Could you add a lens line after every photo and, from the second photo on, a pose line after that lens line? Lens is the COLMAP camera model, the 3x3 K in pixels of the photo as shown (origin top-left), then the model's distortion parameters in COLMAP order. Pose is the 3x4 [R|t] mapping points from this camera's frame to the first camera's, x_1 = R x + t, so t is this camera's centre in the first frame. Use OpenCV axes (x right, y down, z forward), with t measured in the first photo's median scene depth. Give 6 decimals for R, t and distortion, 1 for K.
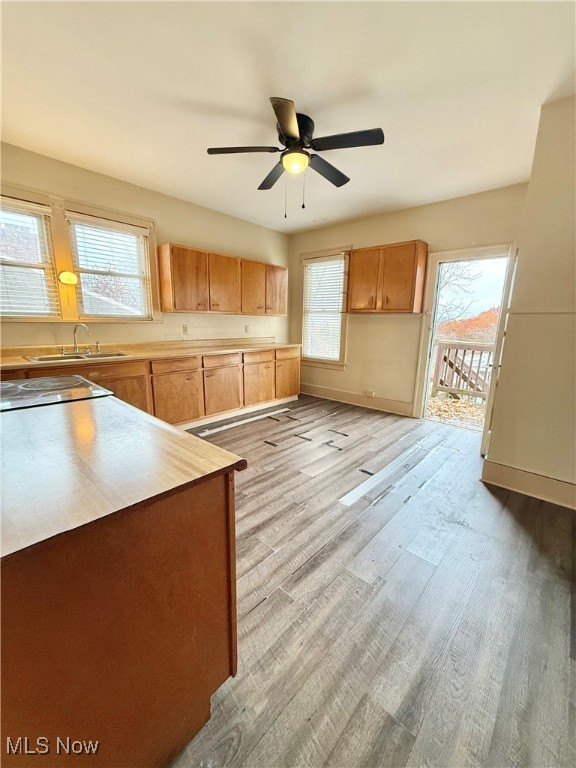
lens RADIAL K [[306.7, 0, 289.3], [0, 306.7, 382.6], [0, 0, 1]] dist [0.001098, -0.000756]
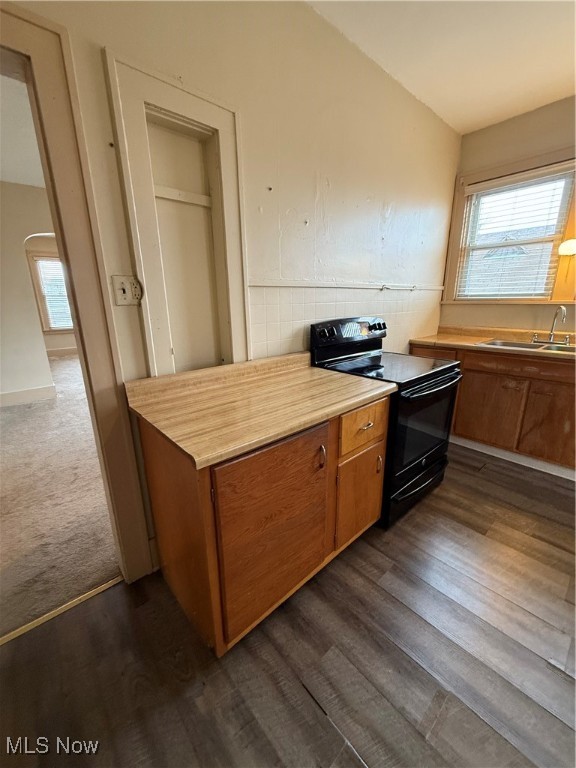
lens RADIAL K [[306.7, 0, 287.3], [0, 306.7, 383.0], [0, 0, 1]] dist [0.001098, -0.000756]
pose [[-0.102810, 0.245196, -0.964007, 0.155714], [-0.185340, 0.947448, 0.260750, -0.061053], [0.977282, 0.205477, -0.051963, 0.302373]]
